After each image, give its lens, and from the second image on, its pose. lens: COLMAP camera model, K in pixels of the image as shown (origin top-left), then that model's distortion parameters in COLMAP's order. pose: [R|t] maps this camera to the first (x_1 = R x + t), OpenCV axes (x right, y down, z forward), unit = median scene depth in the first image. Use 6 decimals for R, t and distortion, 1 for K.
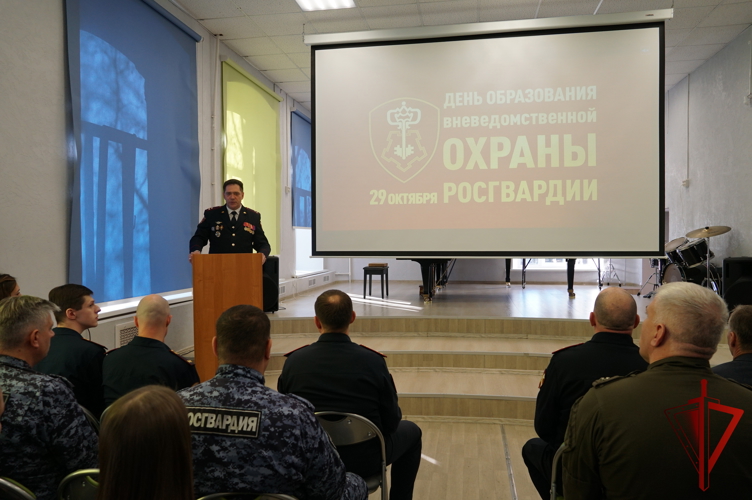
lens RADIAL K [[552.4, 0, 378.5], [0, 552.4, 251.7], [0, 0, 1]] dist [-0.064392, 0.002706]
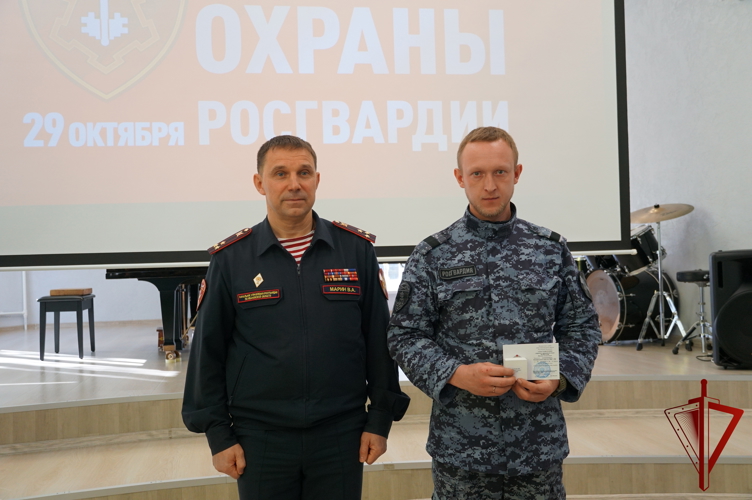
lens RADIAL K [[793.7, 0, 378.5], [0, 793.7, 248.2], [0, 0, 1]] dist [0.027052, 0.000000]
pose [[0.944270, -0.018791, 0.328636, 0.040040], [0.029740, 0.999156, -0.028321, 0.019948], [-0.327827, 0.036516, 0.944032, 0.330642]]
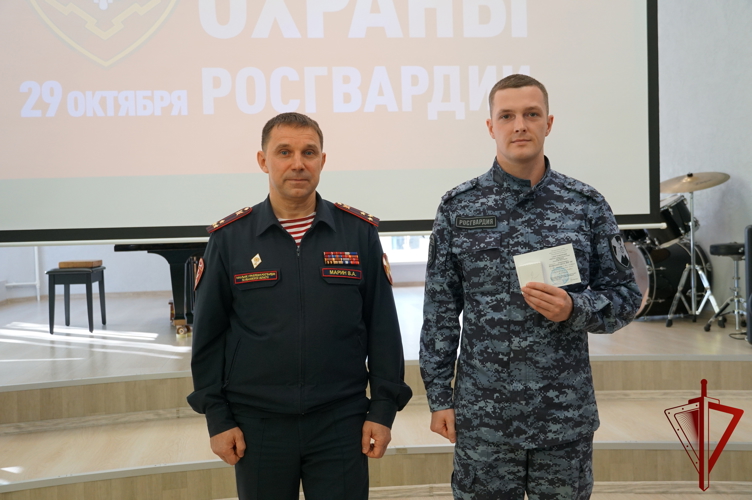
lens RADIAL K [[816.0, 0, 377.7], [0, 816.0, 248.2], [0, 0, 1]] dist [0.030688, 0.000000]
pose [[0.953783, -0.031557, 0.298835, 0.052842], [0.029122, 0.999496, 0.012597, 0.012911], [-0.299082, -0.003312, 0.954222, 0.340574]]
